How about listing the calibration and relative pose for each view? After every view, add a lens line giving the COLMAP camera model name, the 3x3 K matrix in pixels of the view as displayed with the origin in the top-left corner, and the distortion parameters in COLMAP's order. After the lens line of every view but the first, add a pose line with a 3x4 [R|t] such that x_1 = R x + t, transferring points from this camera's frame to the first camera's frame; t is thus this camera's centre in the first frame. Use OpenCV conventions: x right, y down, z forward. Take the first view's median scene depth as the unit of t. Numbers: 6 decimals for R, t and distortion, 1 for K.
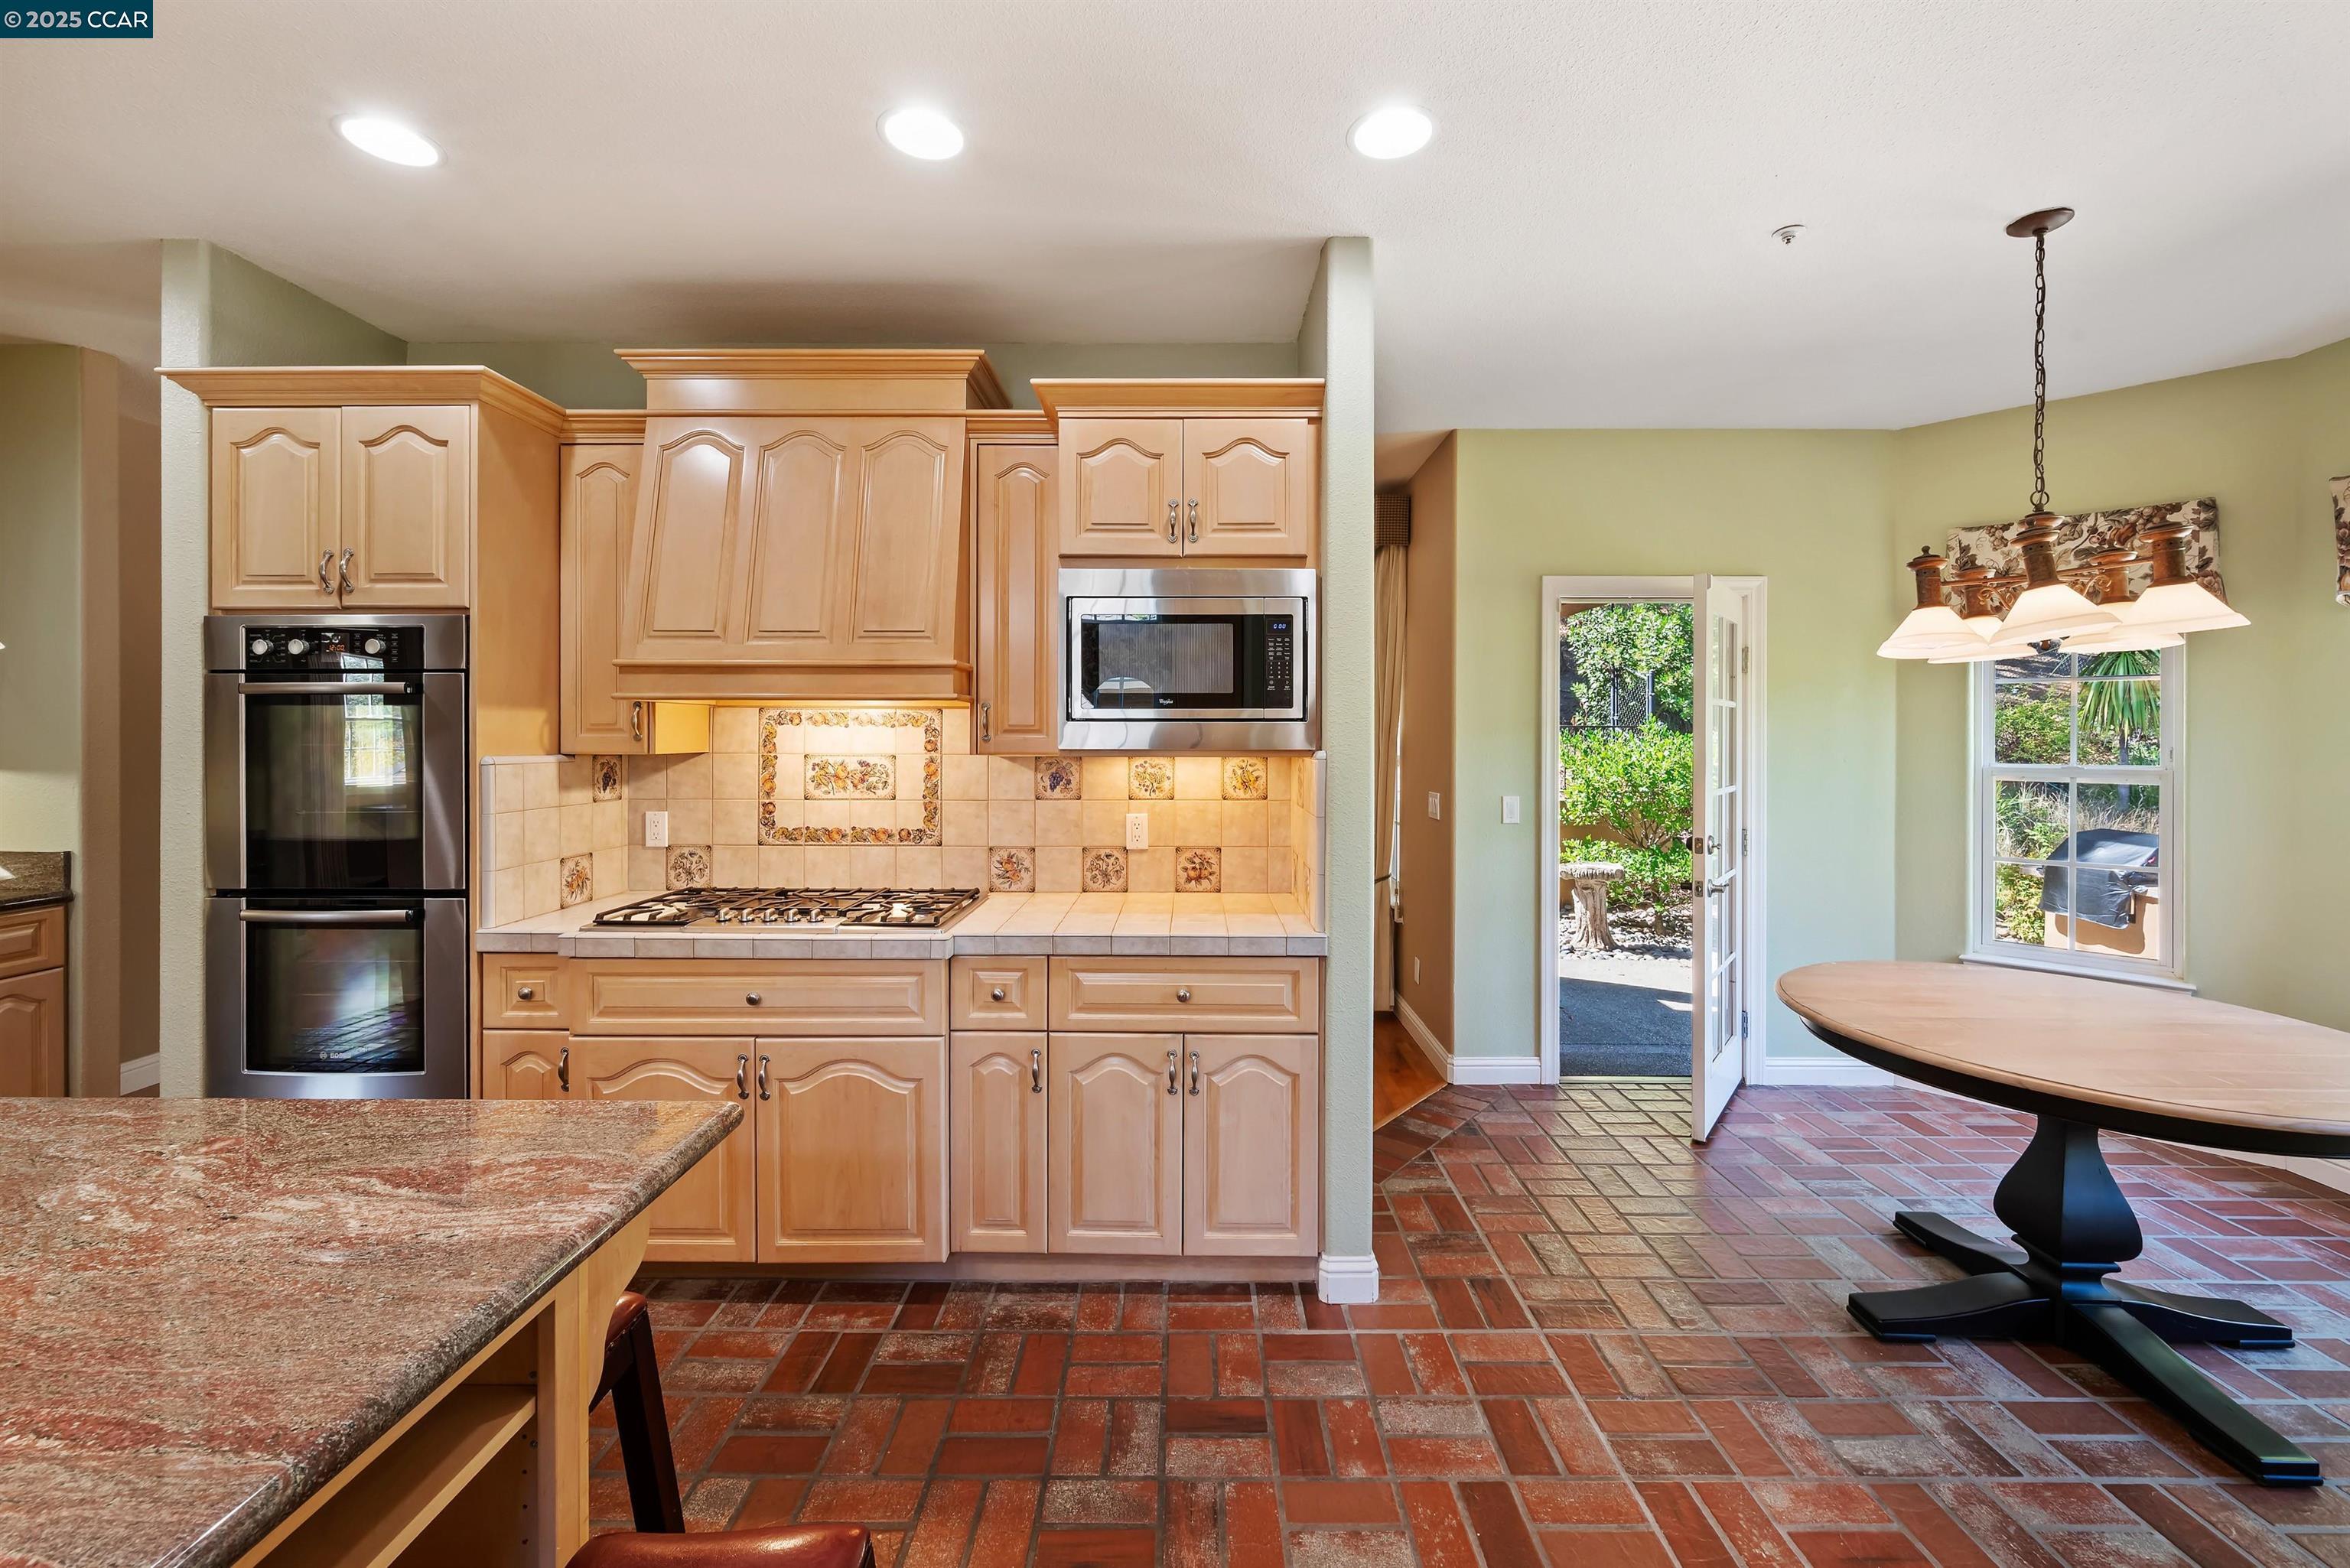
lens RADIAL K [[953.3, 0, 1196.7], [0, 953.3, 739.2], [0, 0, 1]] dist [0.001237, -0.000191]
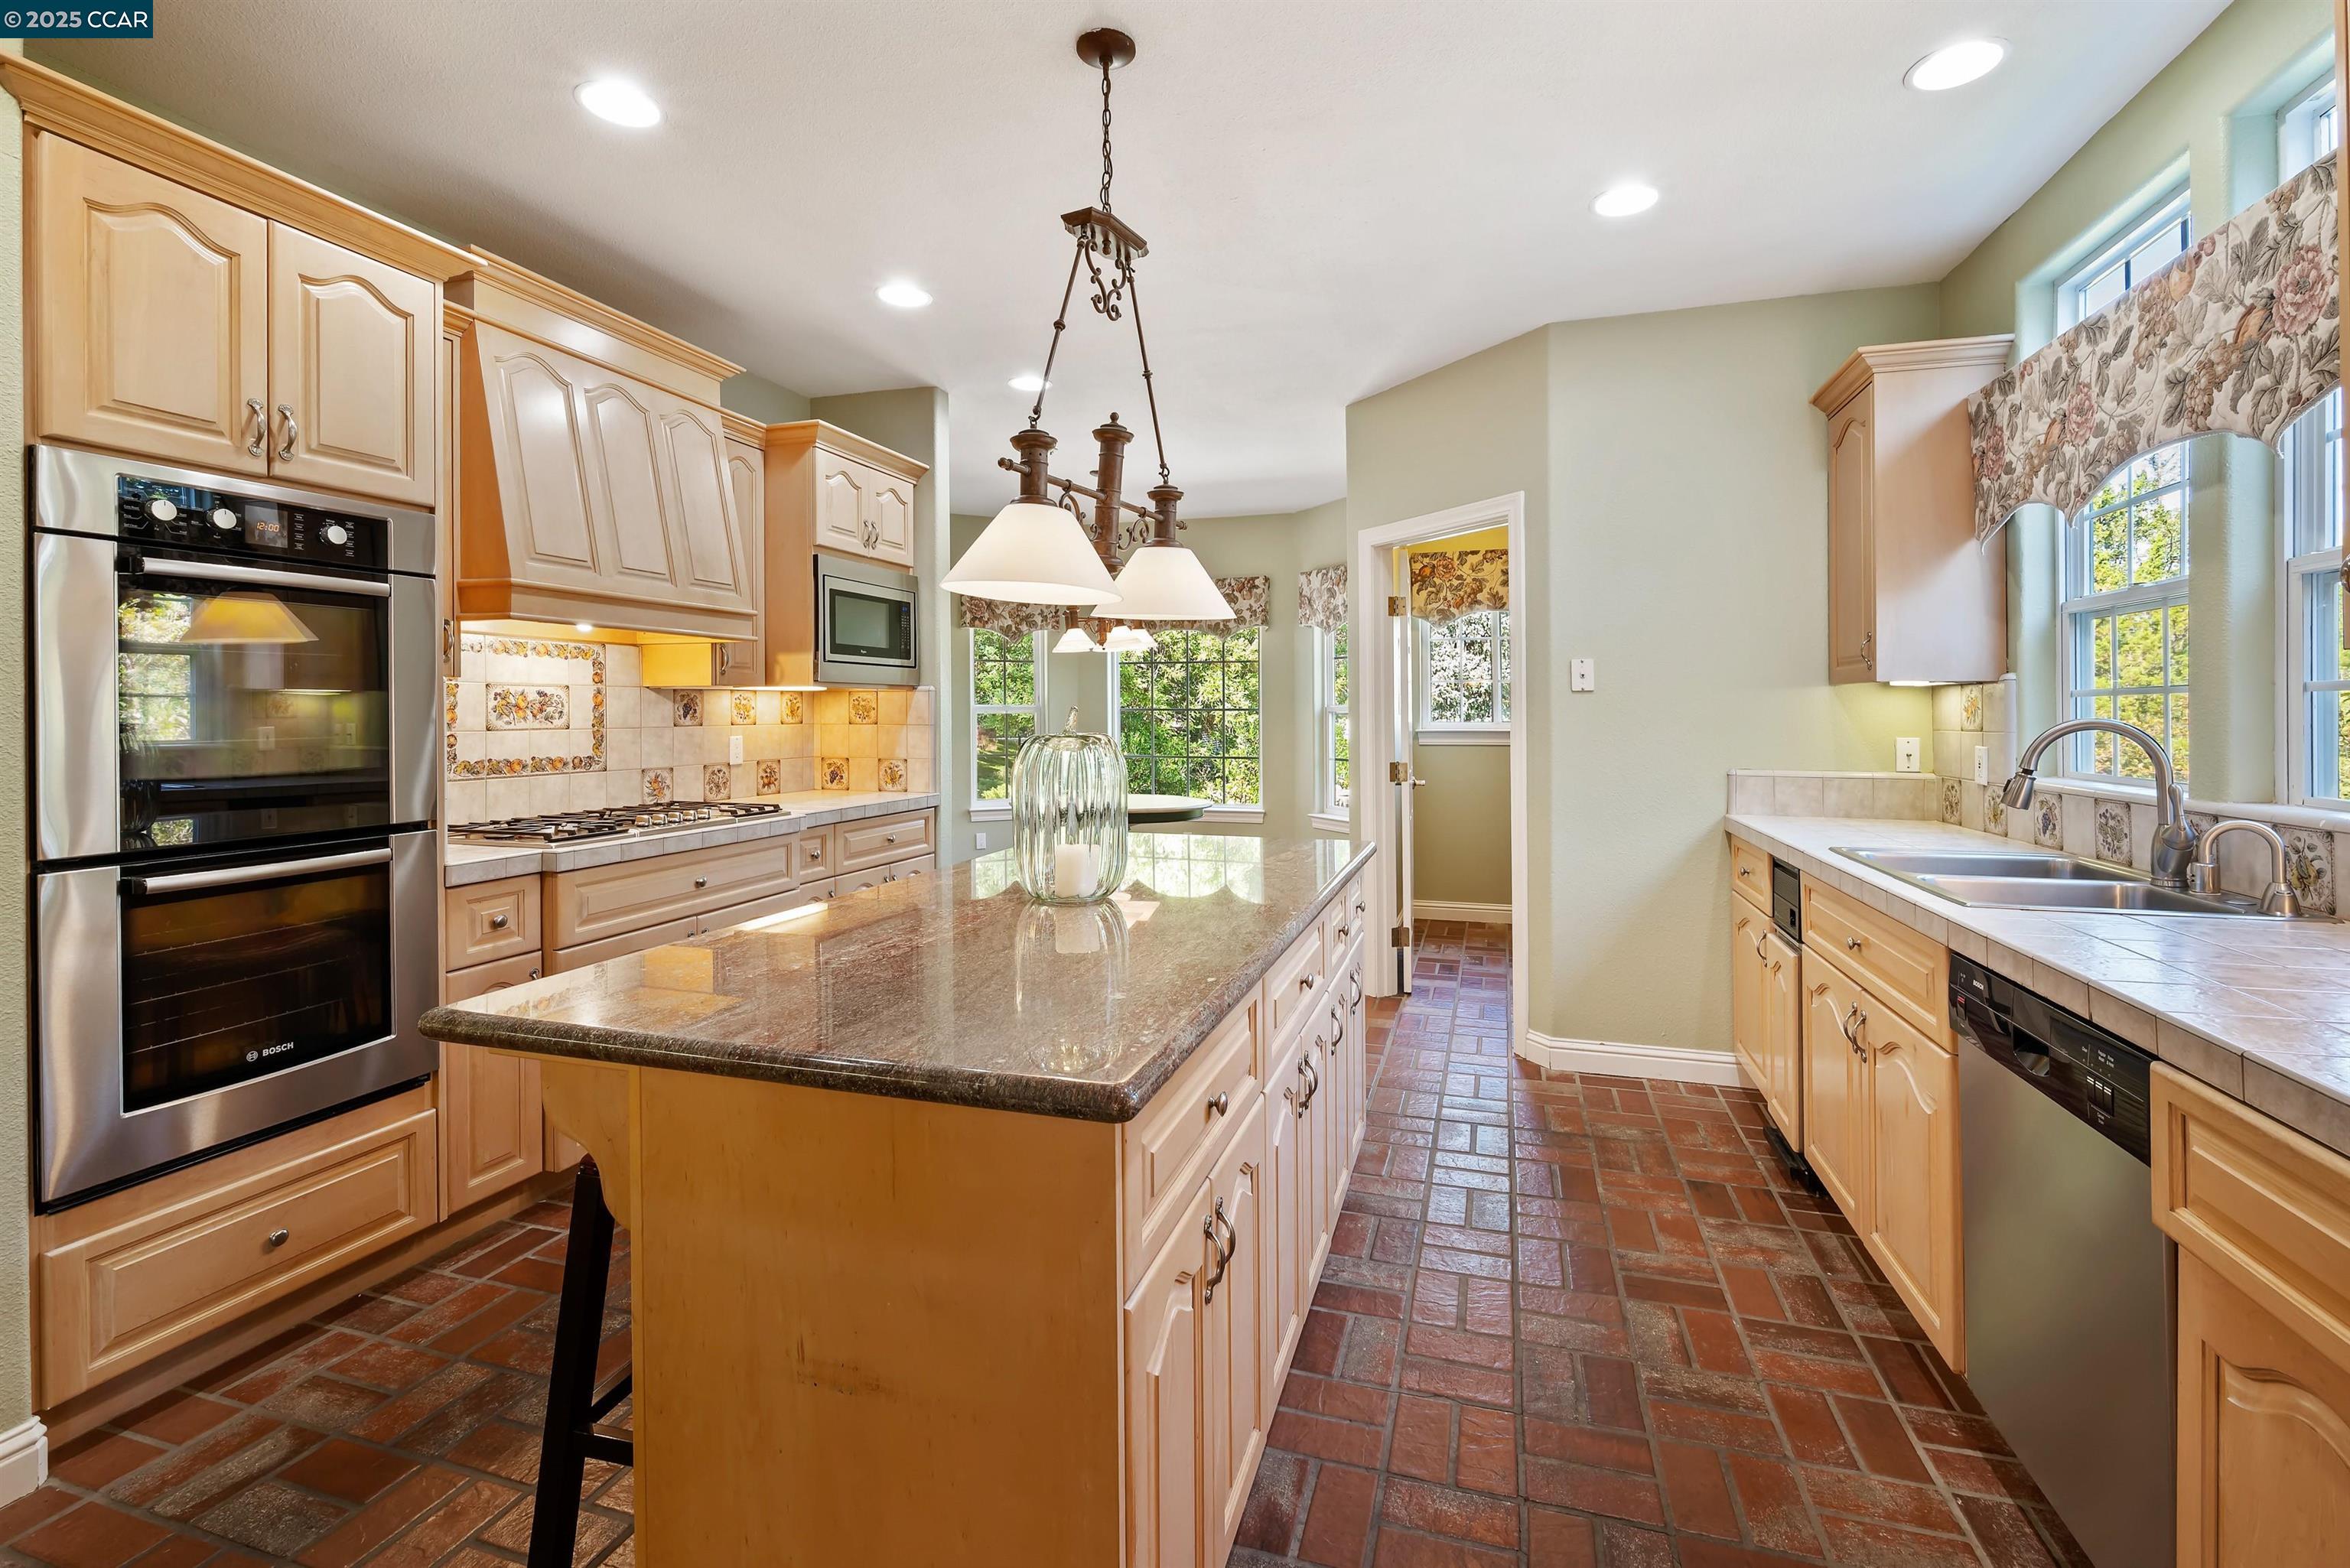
lens RADIAL K [[953.3, 0, 1218.7], [0, 953.3, 708.2], [0, 0, 1]] dist [0.001237, -0.000191]
pose [[0.276664, -0.002597, 0.960963, -1.122697], [0.004106, 0.999990, 0.001520, 0.042252], [-0.960958, 0.003526, 0.276672, 0.031882]]
